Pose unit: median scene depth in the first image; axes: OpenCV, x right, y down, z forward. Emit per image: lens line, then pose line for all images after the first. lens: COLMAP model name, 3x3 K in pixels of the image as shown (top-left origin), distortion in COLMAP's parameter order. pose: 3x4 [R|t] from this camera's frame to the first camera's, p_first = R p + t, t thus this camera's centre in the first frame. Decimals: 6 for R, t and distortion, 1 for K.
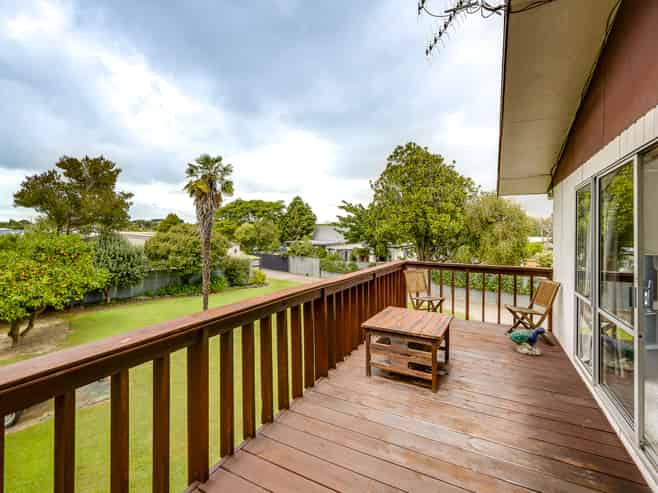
lens RADIAL K [[307.8, 0, 328.8], [0, 307.8, 237.0], [0, 0, 1]] dist [-0.001281, -0.000225]
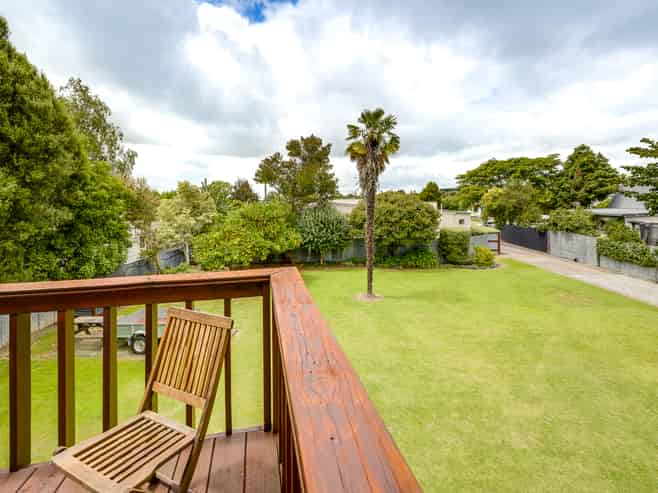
lens RADIAL K [[314.8, 0, 329.9], [0, 314.8, 212.4], [0, 0, 1]] dist [0.019753, 0.000061]
pose [[0.665029, 0.007975, -0.746775, 0.080157], [0.009187, 0.999780, 0.018858, 0.001160], [0.746761, -0.019401, 0.664809, 0.128354]]
